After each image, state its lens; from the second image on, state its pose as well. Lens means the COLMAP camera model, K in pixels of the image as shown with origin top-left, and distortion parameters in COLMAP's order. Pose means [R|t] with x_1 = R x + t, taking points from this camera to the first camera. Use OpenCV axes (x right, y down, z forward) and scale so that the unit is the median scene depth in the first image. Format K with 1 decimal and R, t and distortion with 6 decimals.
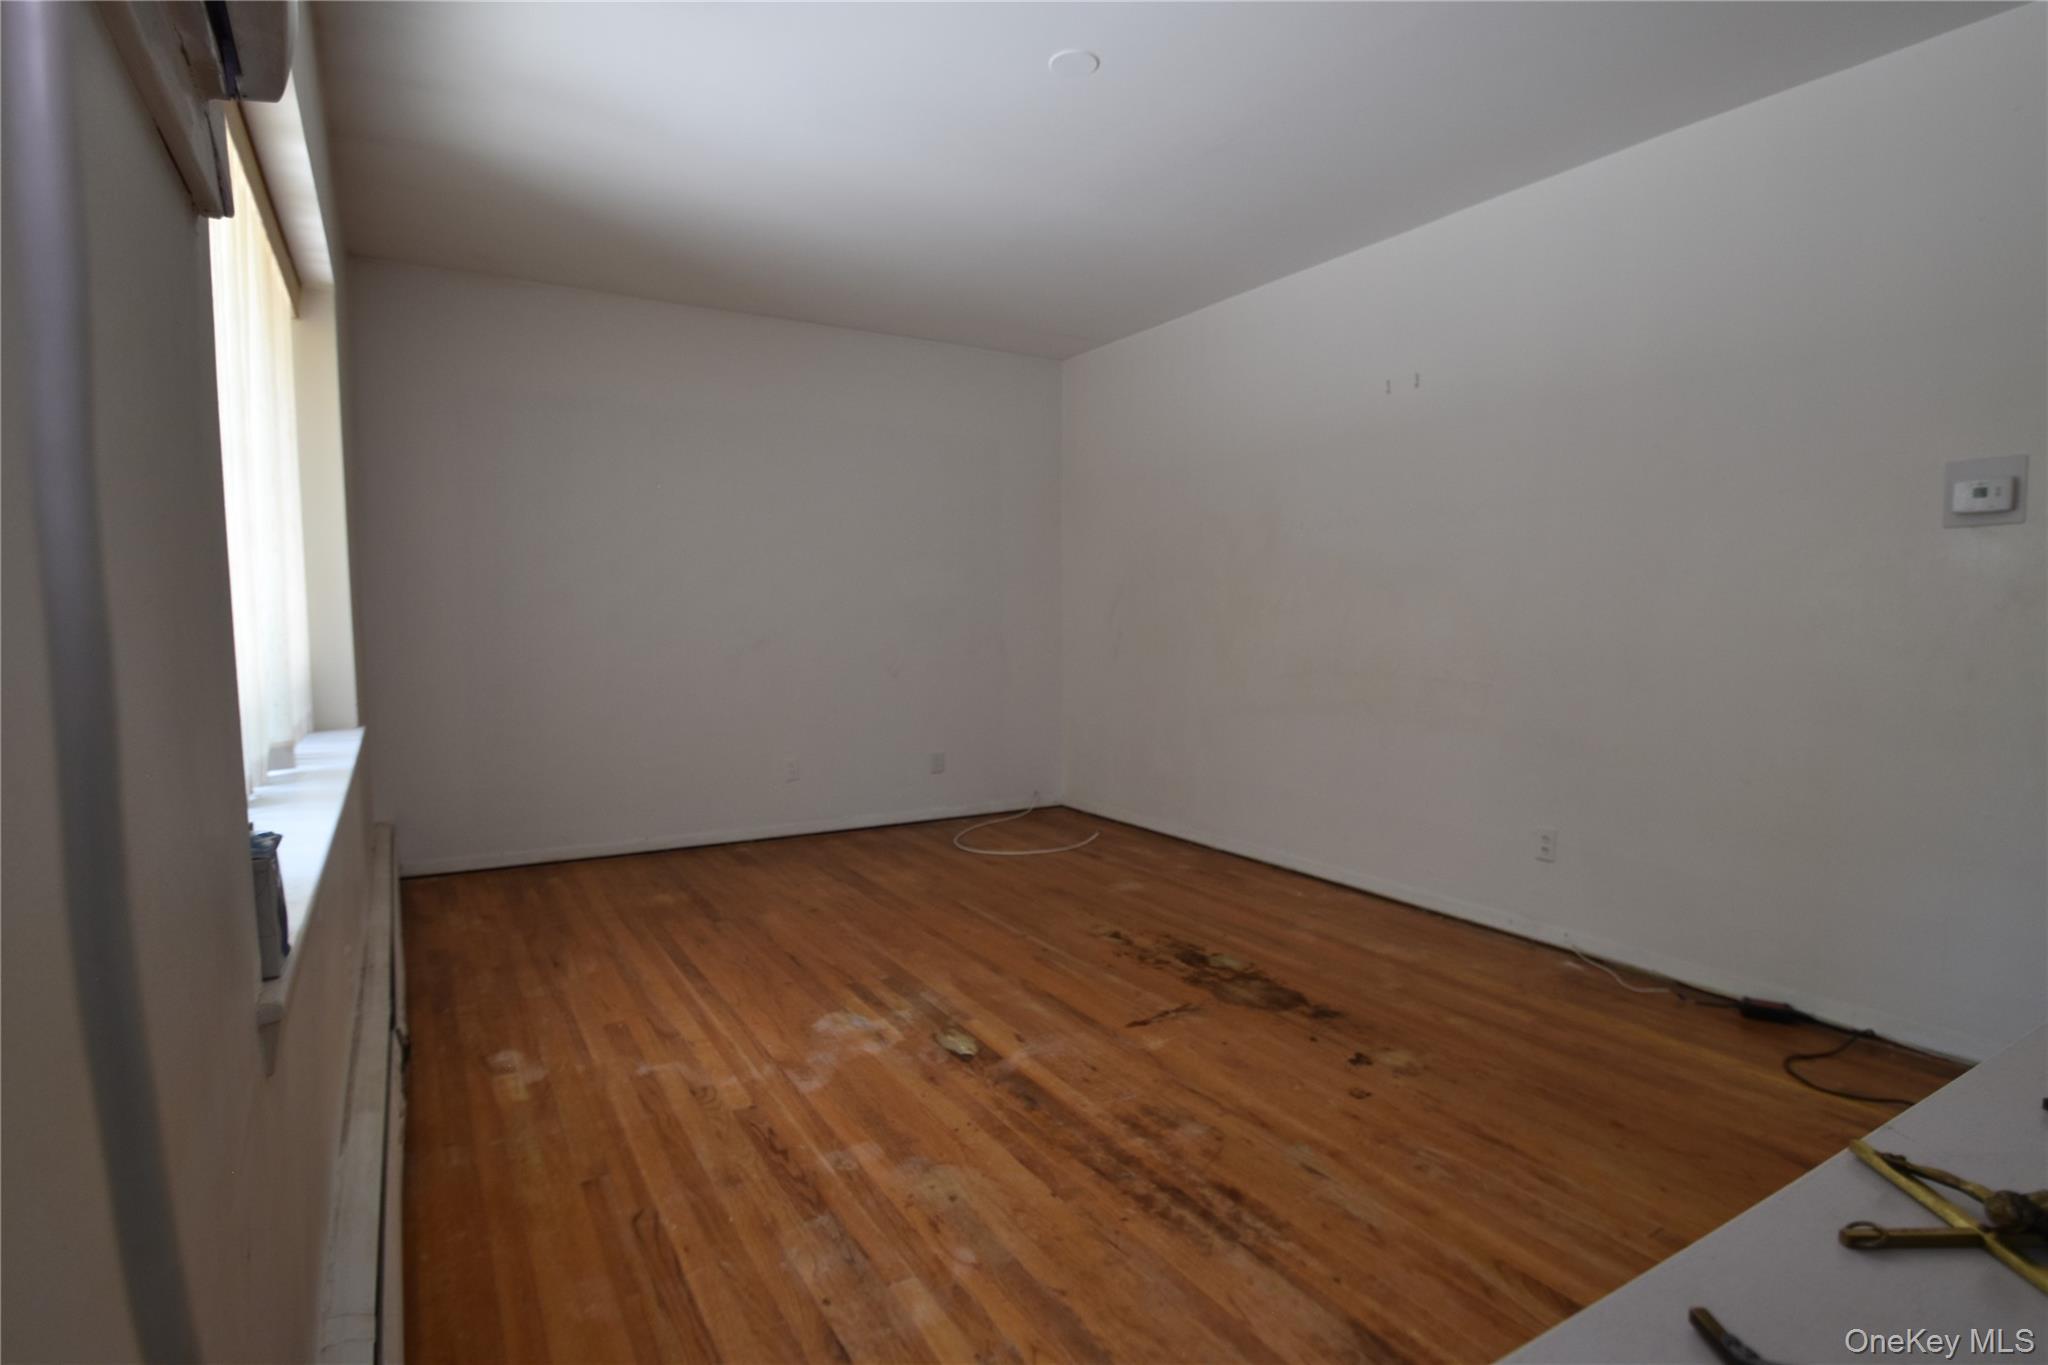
lens RADIAL K [[1055.6, 0, 1017.0], [0, 1055.6, 691.6], [0, 0, 1]] dist [-0.013996, 0.001705]
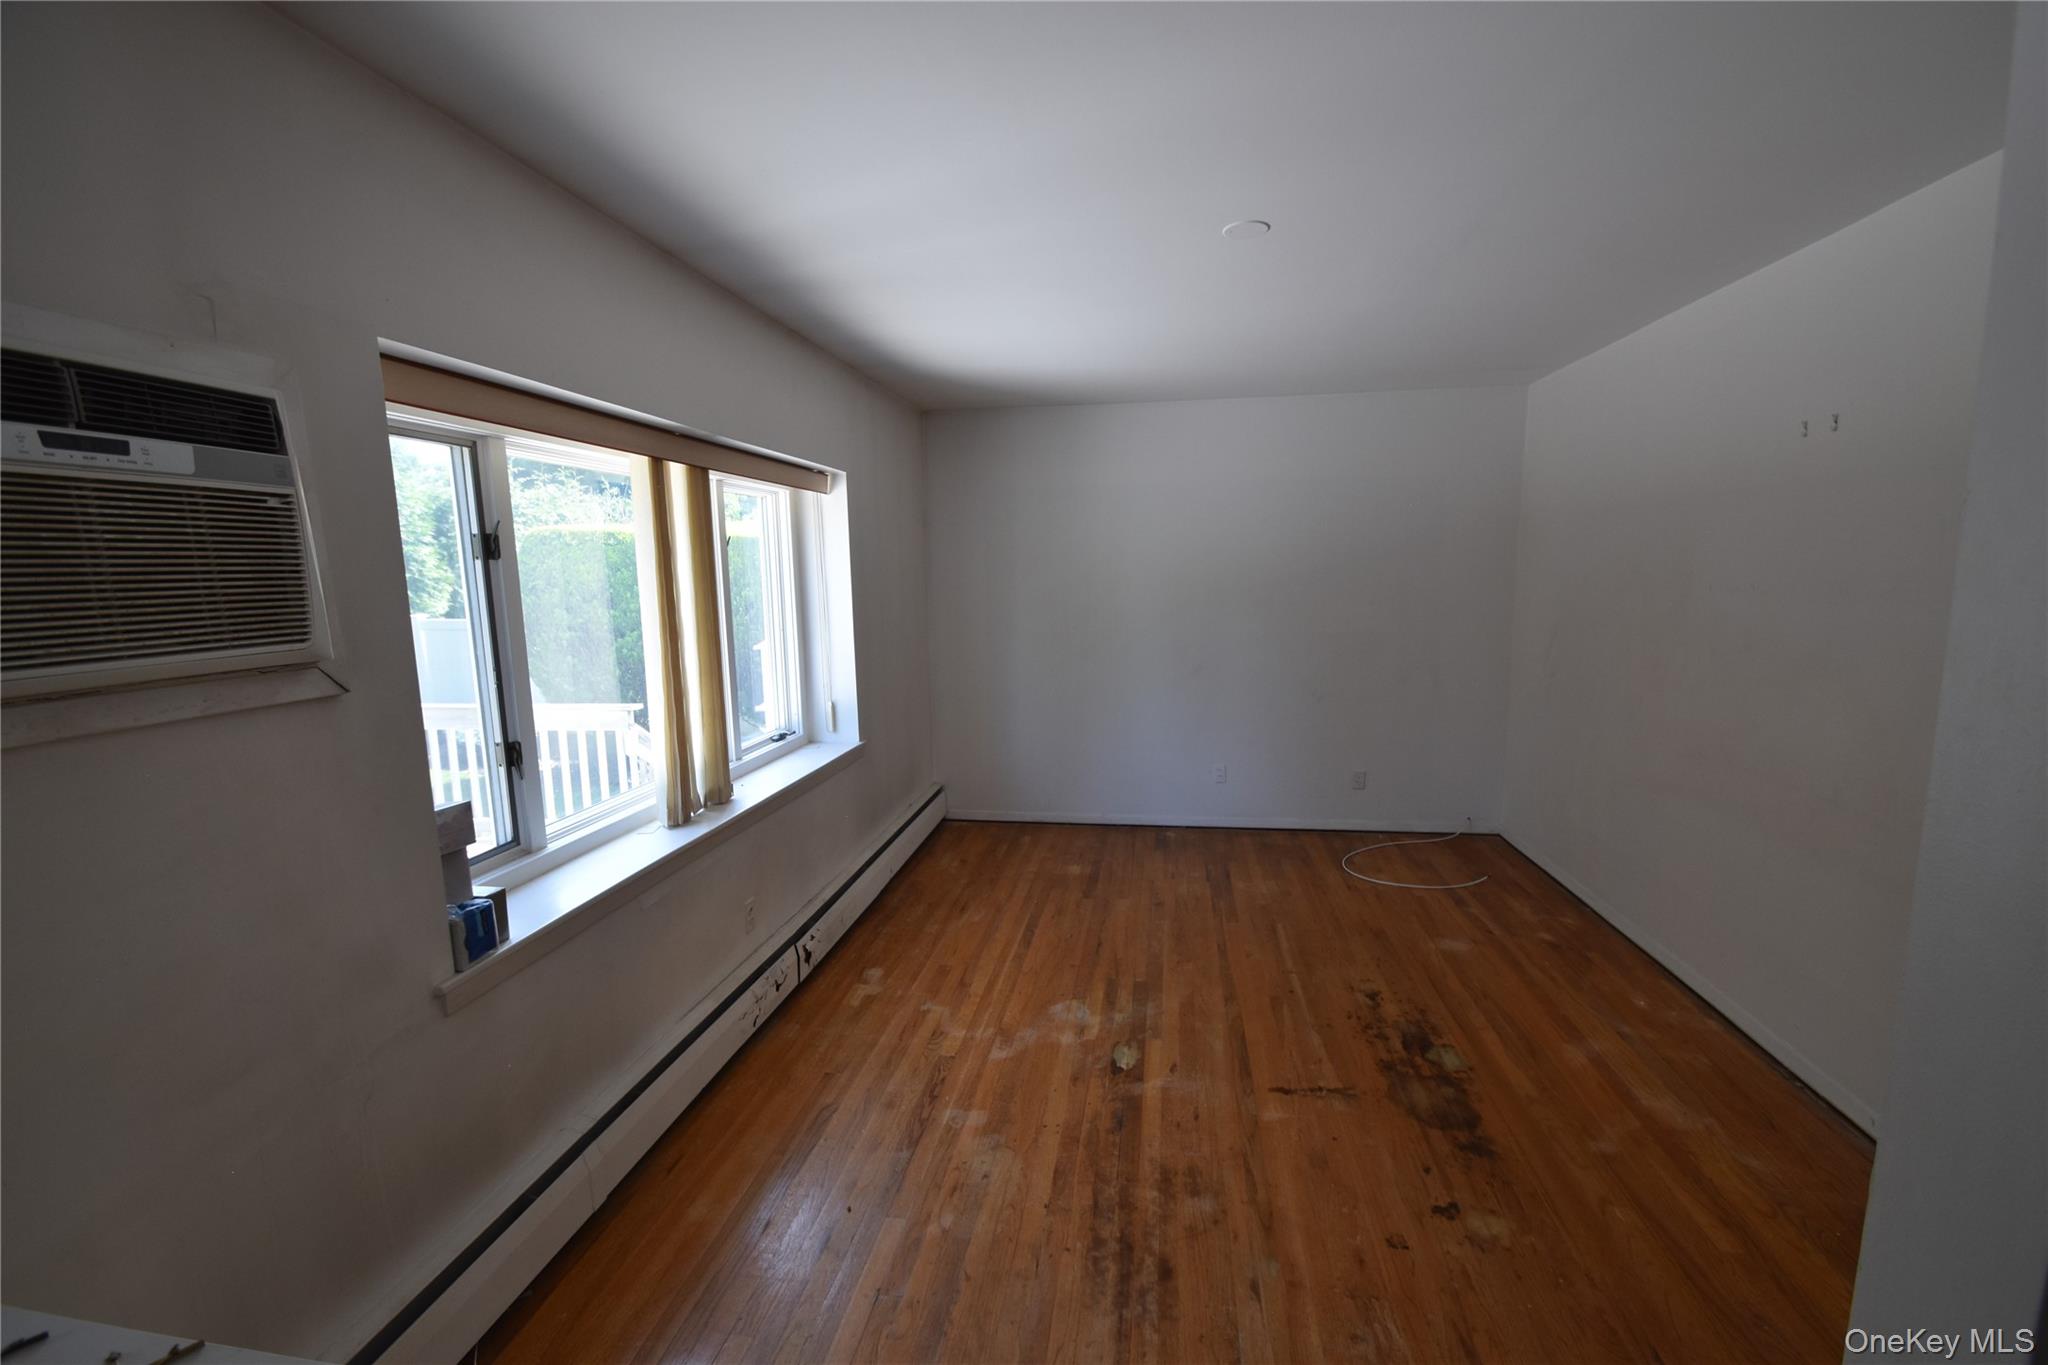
lens RADIAL K [[893.4, 0, 1006.9], [0, 893.4, 691.8], [0, 0, 1]] dist [0.003450, -0.006377]
pose [[0.760795, 0.070261, -0.645178, 0.498347], [-0.025468, 0.996589, 0.078499, -0.183649], [0.648493, -0.043291, 0.759989, 0.110118]]
